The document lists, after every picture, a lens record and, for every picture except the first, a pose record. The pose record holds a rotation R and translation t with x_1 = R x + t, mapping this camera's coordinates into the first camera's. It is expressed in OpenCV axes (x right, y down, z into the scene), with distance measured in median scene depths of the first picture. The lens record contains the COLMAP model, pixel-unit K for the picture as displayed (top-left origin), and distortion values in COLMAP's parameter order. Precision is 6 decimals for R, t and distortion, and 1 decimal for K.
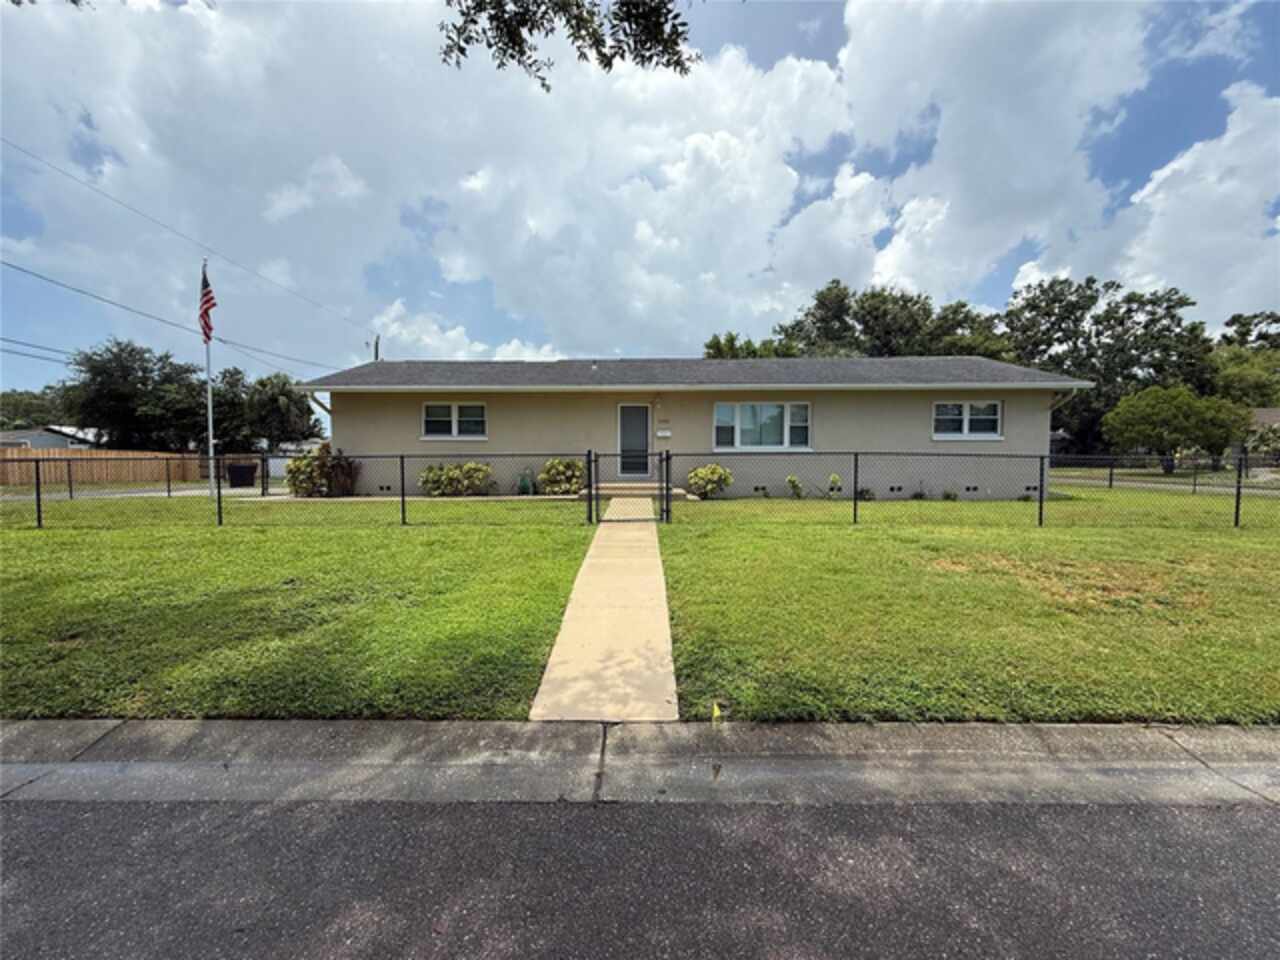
lens RADIAL K [[512.1, 0, 640.0], [0, 512.1, 480.0], [0, 0, 1]] dist [-0.000126, -0.000153]
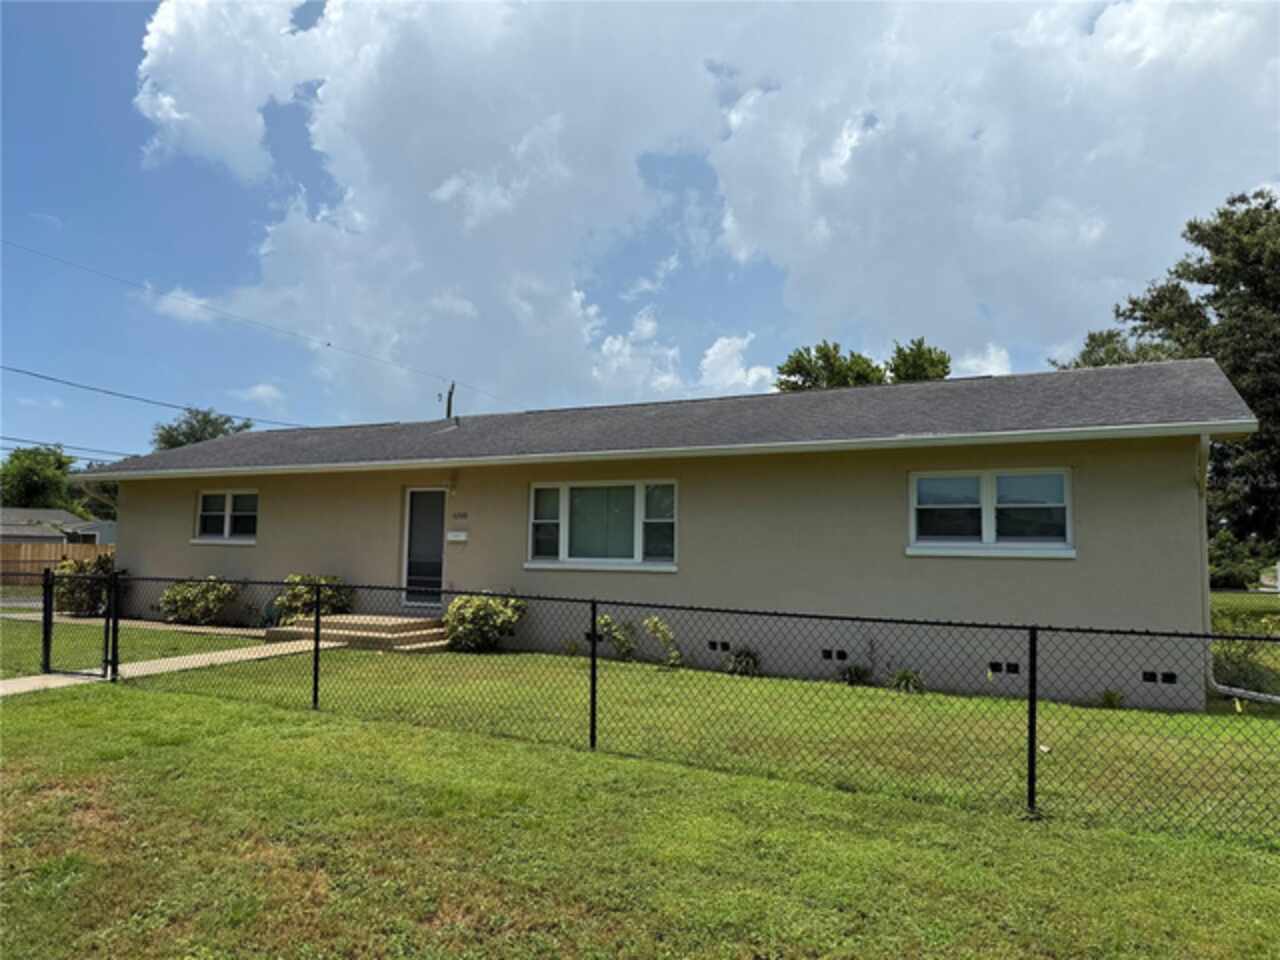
lens RADIAL K [[900.1, 0, 640.0], [0, 900.1, 480.0], [0, 0, 1]] dist [0.109284, -0.166963]
pose [[0.884231, -0.021309, -0.466563, 0.737038], [-0.038770, 0.992162, -0.118791, -0.037433], [0.465438, 0.123127, 0.876474, 0.149313]]
